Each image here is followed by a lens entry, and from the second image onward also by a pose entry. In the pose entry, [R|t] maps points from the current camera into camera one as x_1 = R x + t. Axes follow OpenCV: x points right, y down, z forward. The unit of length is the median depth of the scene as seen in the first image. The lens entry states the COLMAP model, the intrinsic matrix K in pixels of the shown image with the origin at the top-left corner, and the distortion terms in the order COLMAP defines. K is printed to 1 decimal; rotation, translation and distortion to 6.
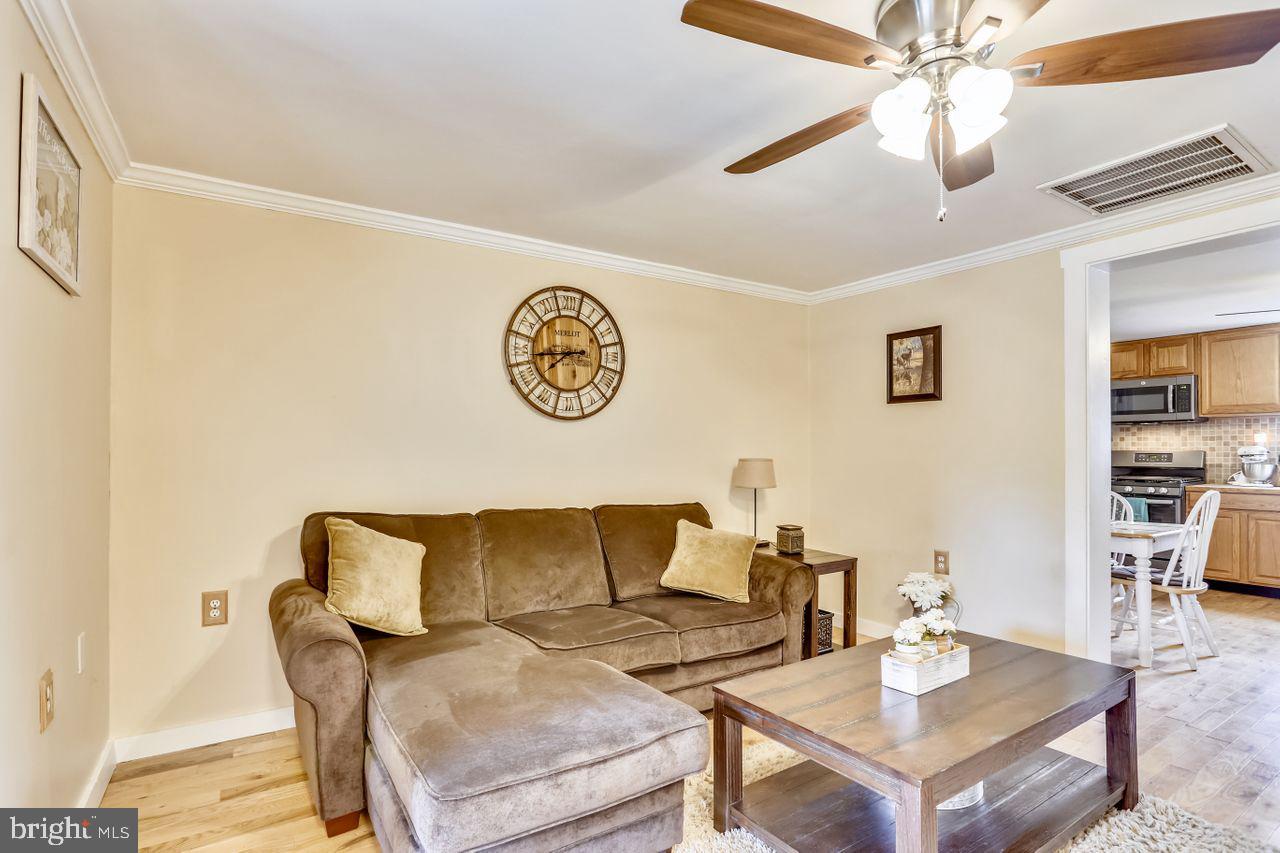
lens RADIAL K [[624.1, 0, 640.0], [0, 624.1, 448.2], [0, 0, 1]] dist [-0.003211, -0.000406]
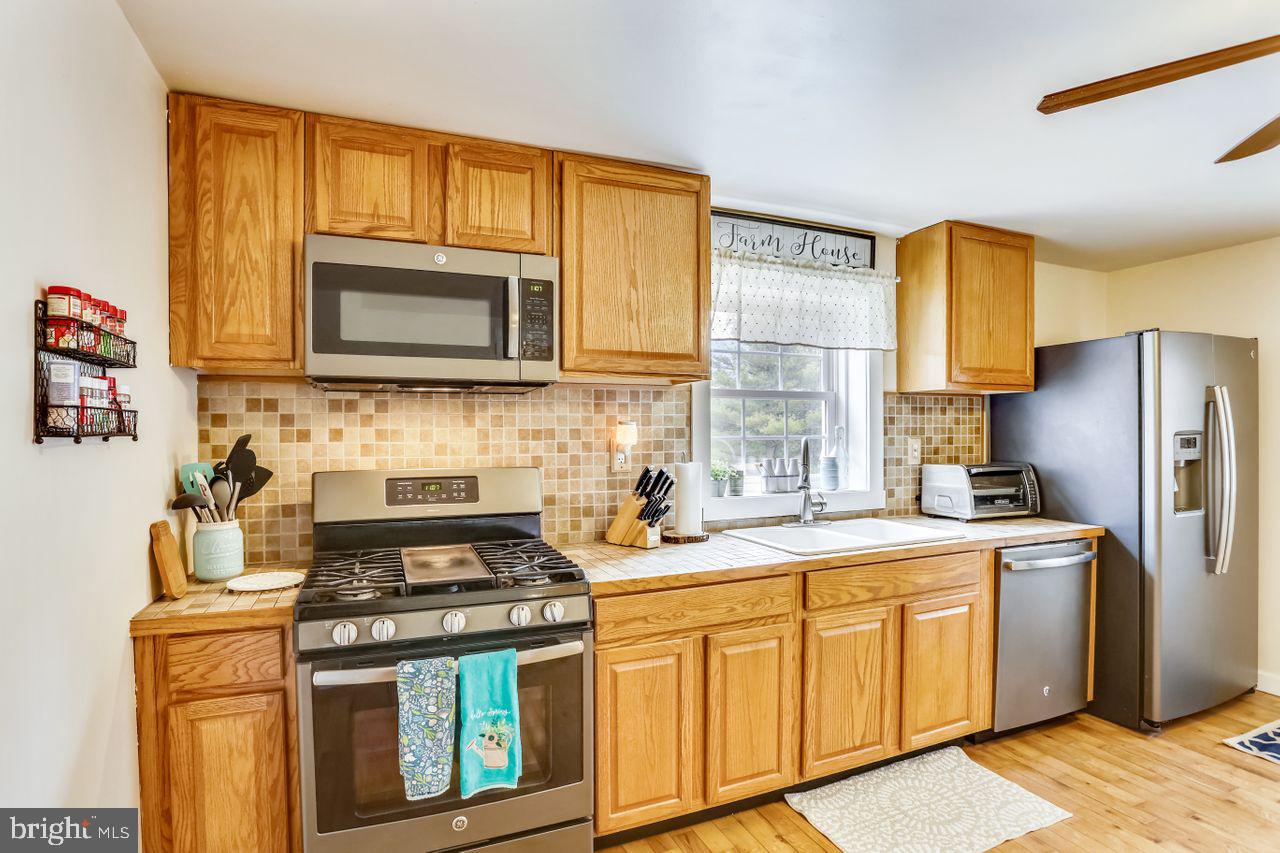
lens RADIAL K [[641.3, 0, 636.6], [0, 641.3, 441.2], [0, 0, 1]] dist [-0.064703, 0.030658]
pose [[0.178418, -0.015085, 0.983839, 0.540679], [0.003058, 0.999886, 0.014776, -0.018022], [-0.983950, 0.000373, 0.178444, 0.897709]]
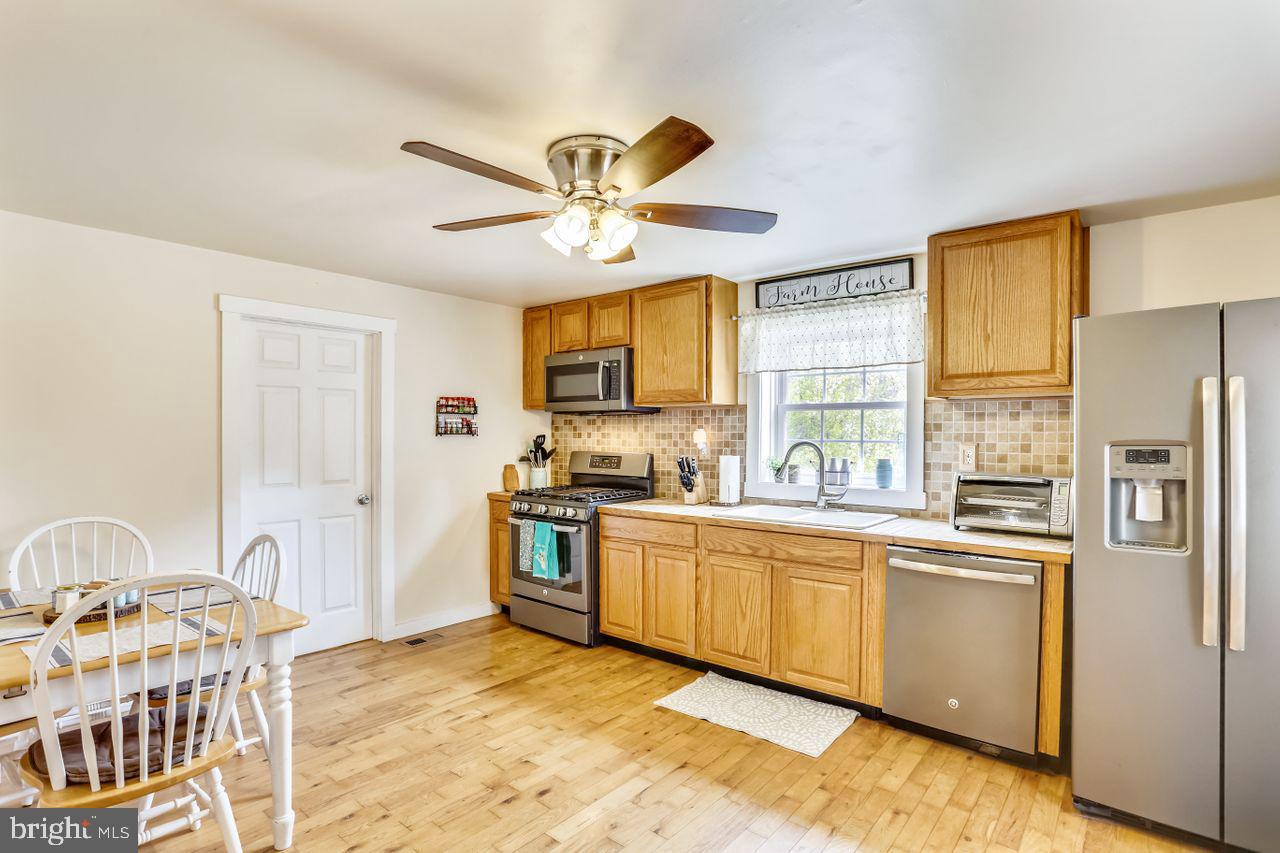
lens RADIAL K [[641.3, 0, 636.6], [0, 641.3, 441.2], [0, 0, 1]] dist [-0.064703, 0.030658]
pose [[0.958015, 0.000374, 0.286717, 0.699833], [-0.004533, 0.999894, 0.013840, -0.020951], [-0.286682, -0.014558, 0.957915, 0.294923]]
